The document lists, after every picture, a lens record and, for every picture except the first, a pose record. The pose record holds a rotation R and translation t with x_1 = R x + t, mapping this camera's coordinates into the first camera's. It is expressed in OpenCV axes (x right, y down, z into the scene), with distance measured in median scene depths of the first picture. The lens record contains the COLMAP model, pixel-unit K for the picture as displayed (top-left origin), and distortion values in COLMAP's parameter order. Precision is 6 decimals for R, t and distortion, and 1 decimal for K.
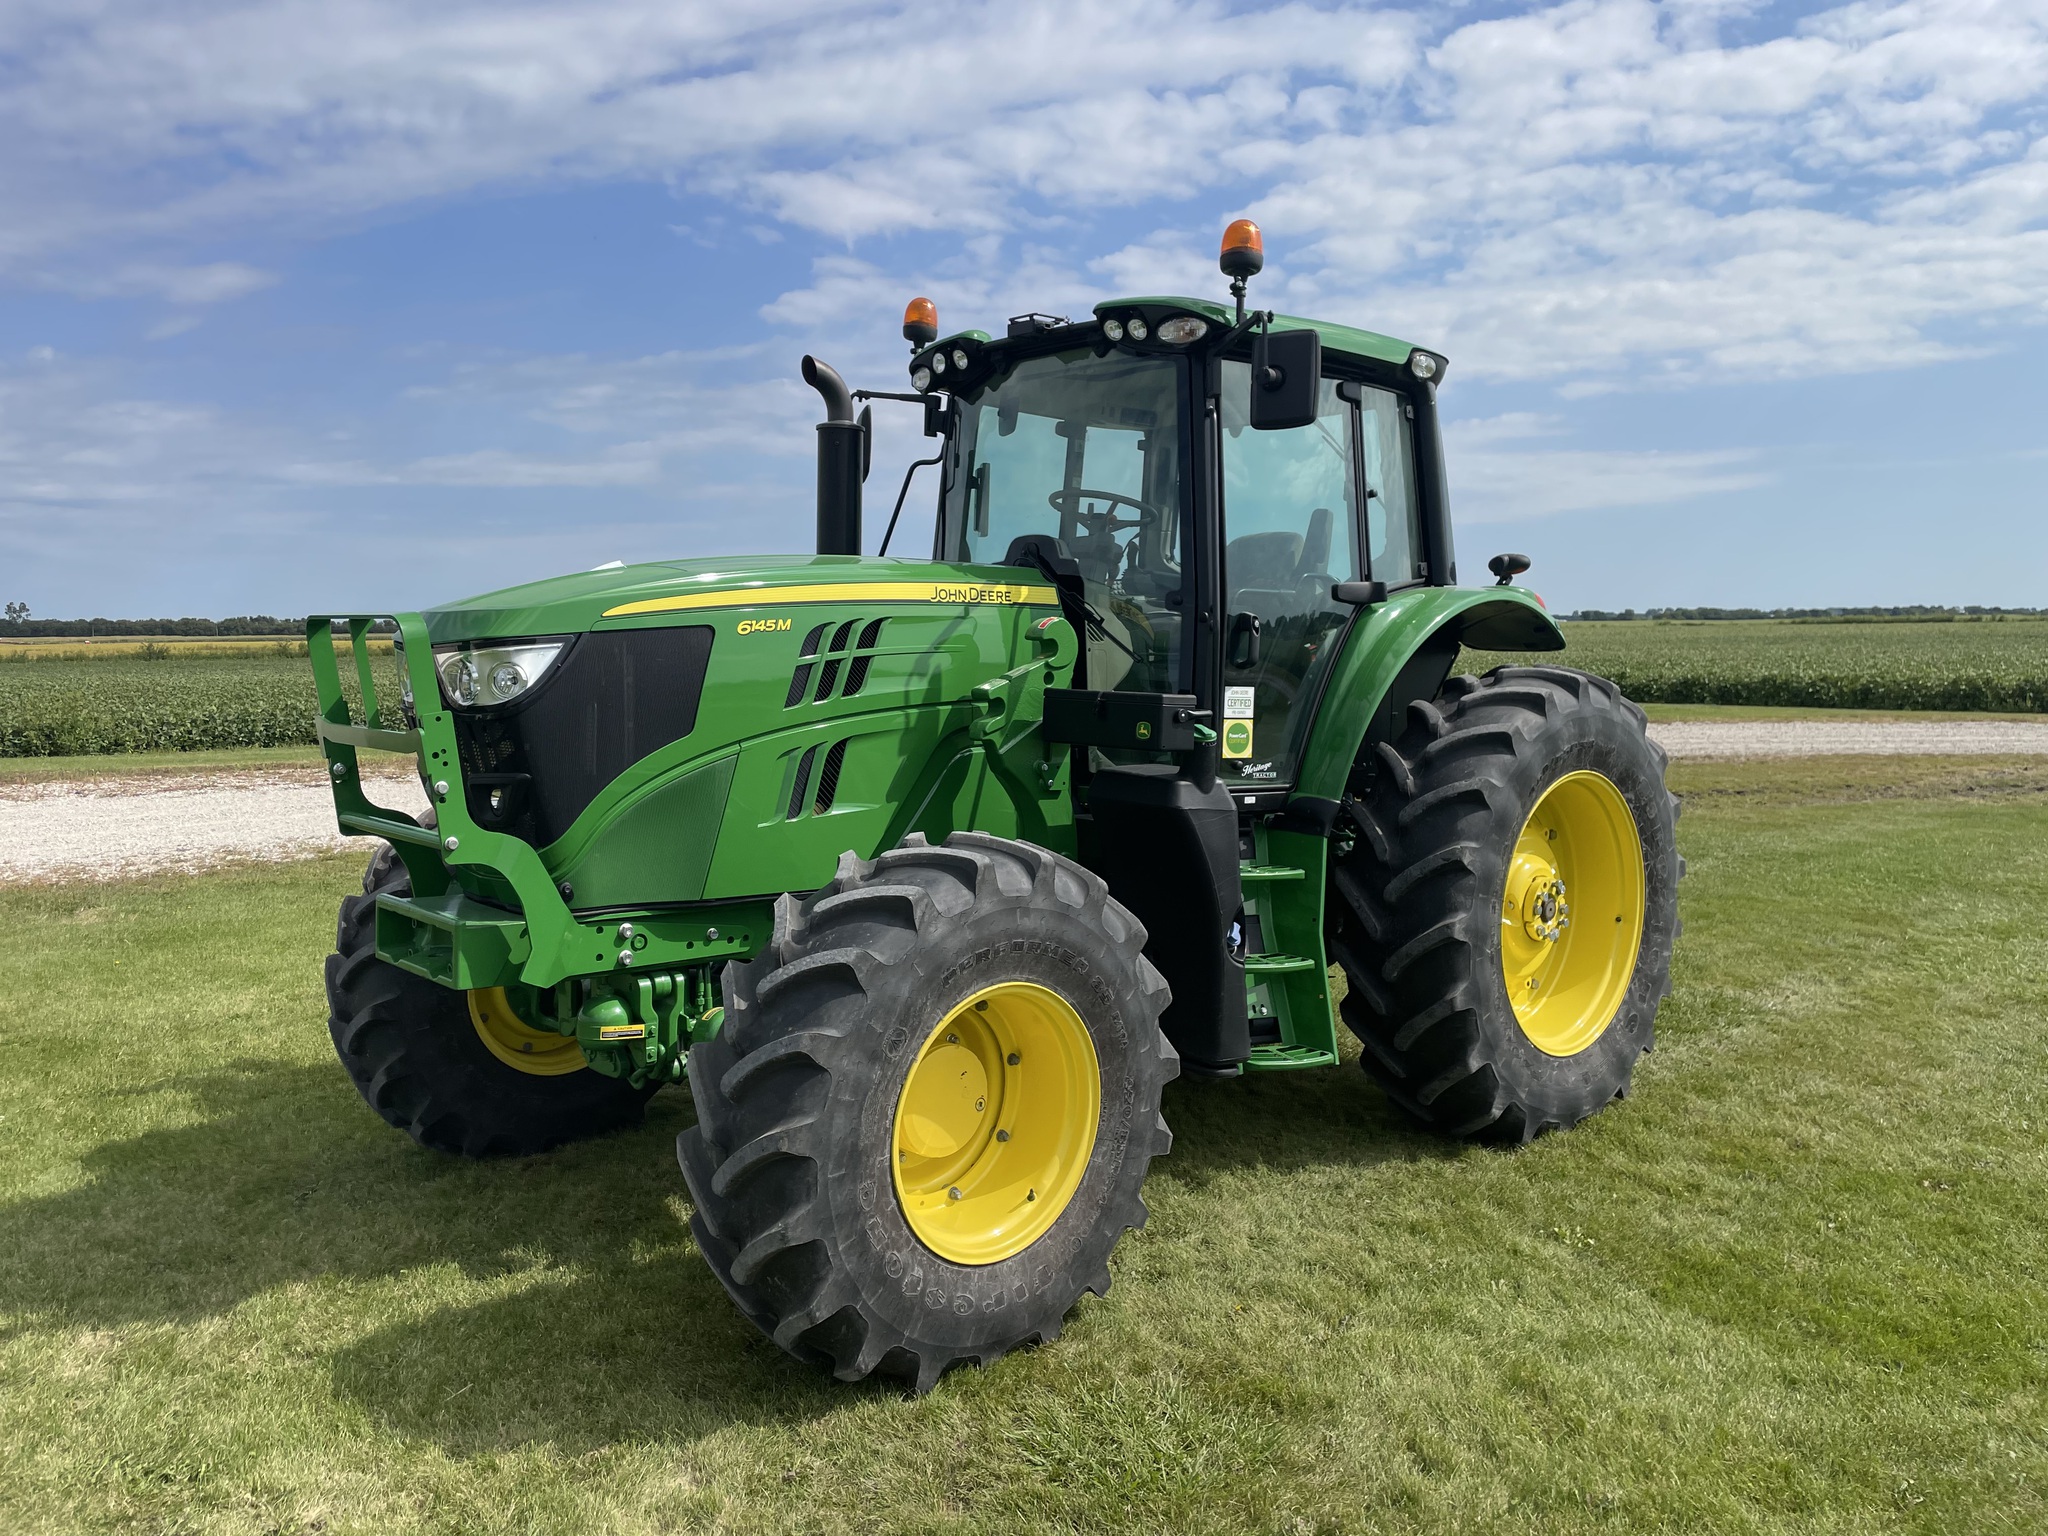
lens RADIAL K [[1521.8, 0, 1024.0], [0, 1521.8, 768.0], [0, 0, 1]] dist [0.072364, -0.104603]
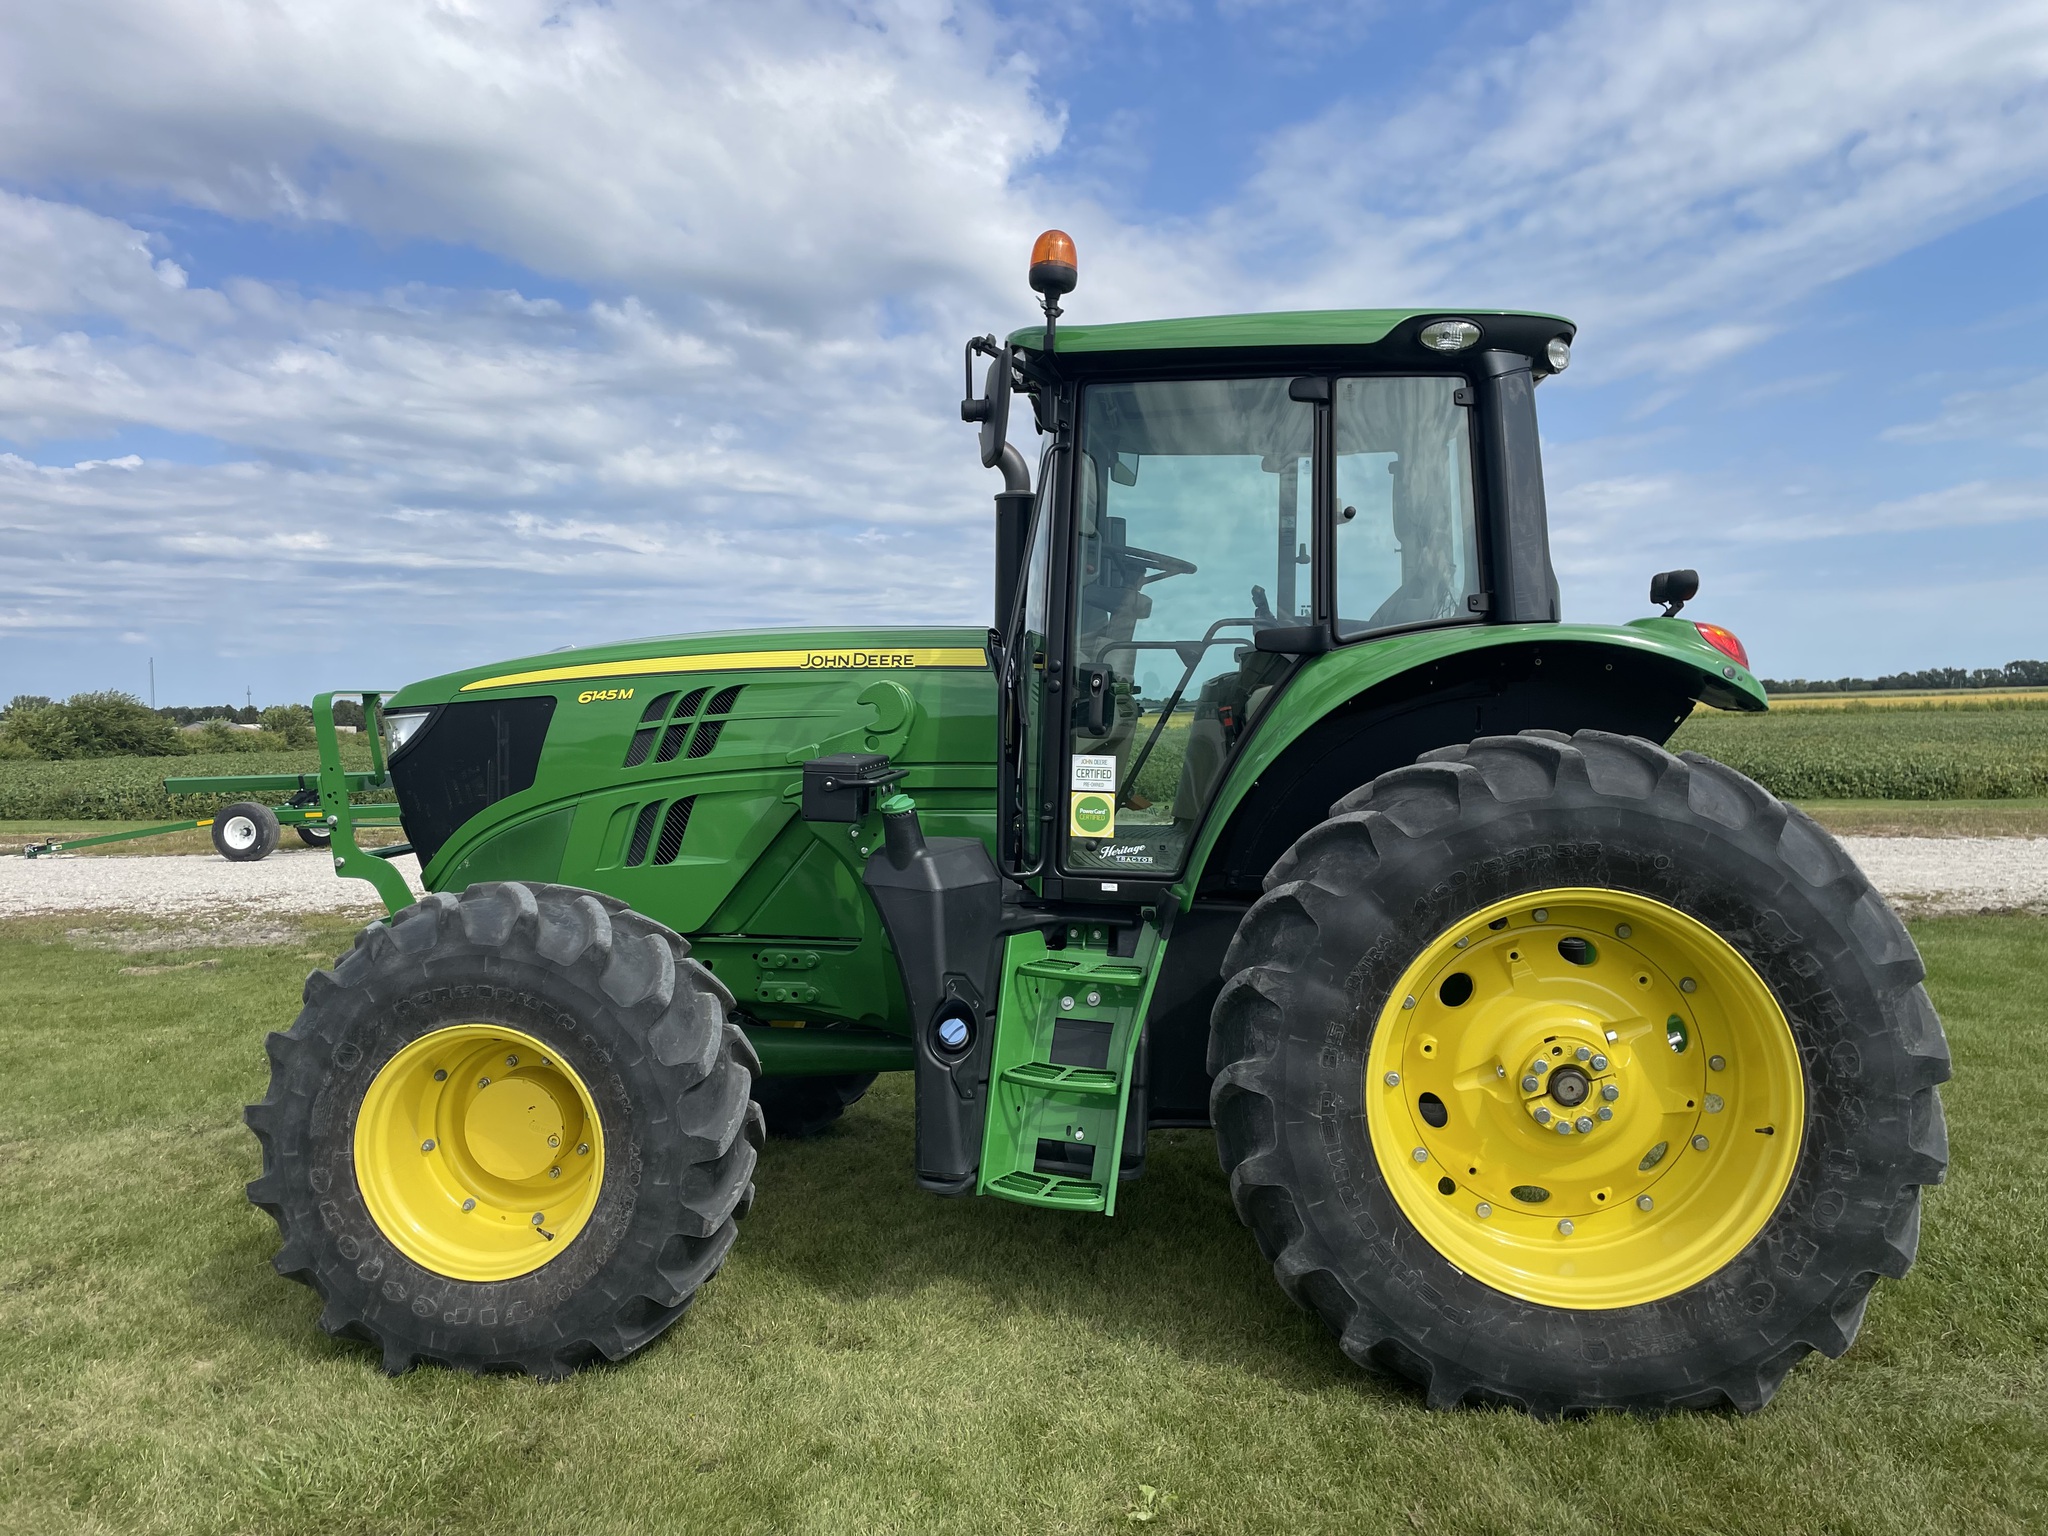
lens RADIAL K [[1527.8, 0, 1084.9], [0, 1527.8, 760.1], [0, 0, 1]] dist [0.071084, -0.096489]
pose [[0.674992, 0.018934, -0.737582, 0.888050], [-0.049305, 0.998594, -0.019487, -0.037893], [0.736175, 0.049520, 0.674977, 0.465208]]
